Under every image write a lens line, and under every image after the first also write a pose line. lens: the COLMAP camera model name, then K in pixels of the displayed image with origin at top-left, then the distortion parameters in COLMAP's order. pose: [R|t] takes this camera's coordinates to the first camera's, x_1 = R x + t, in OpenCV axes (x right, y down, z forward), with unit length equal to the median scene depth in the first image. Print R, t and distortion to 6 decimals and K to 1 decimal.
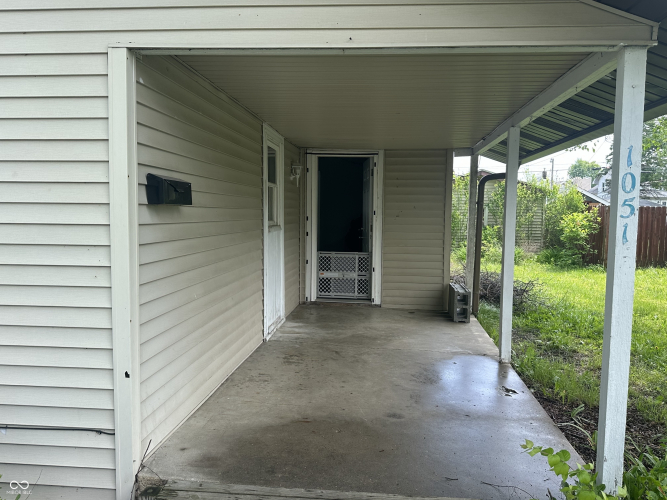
lens RADIAL K [[536.8, 0, 332.3], [0, 536.8, 251.0], [0, 0, 1]] dist [0.044692, 0.000272]
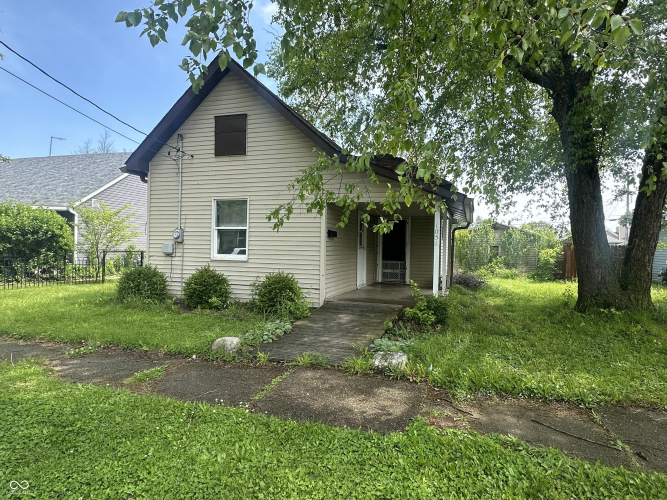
lens RADIAL K [[408.9, 0, 334.4], [0, 408.9, 245.3], [0, 0, 1]] dist [-0.000481, -0.000748]
pose [[0.979013, 0.010056, -0.203551, 0.130121], [-0.027274, 0.996263, -0.081958, 0.087194], [0.201966, 0.085790, 0.975628, -0.763665]]
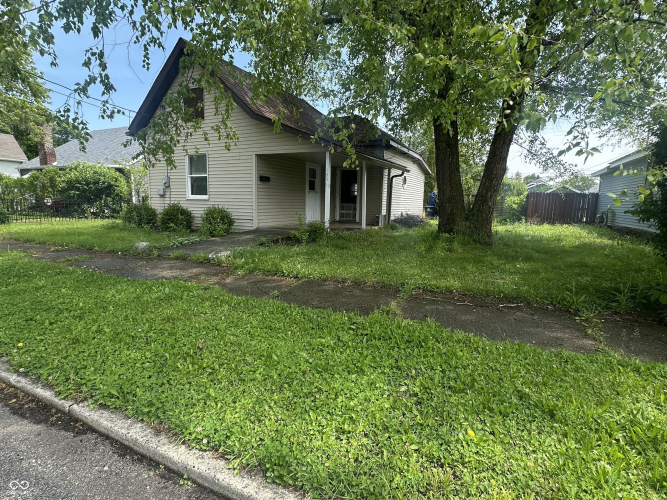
lens RADIAL K [[347.7, 0, 330.3], [0, 347.7, 251.0], [0, 0, 1]] dist [0.004042, 0.000208]
pose [[0.935423, 0.060333, -0.348345, 0.607530], [-0.038697, 0.996883, 0.068745, 0.132882], [0.351407, -0.050826, 0.934842, -0.793042]]
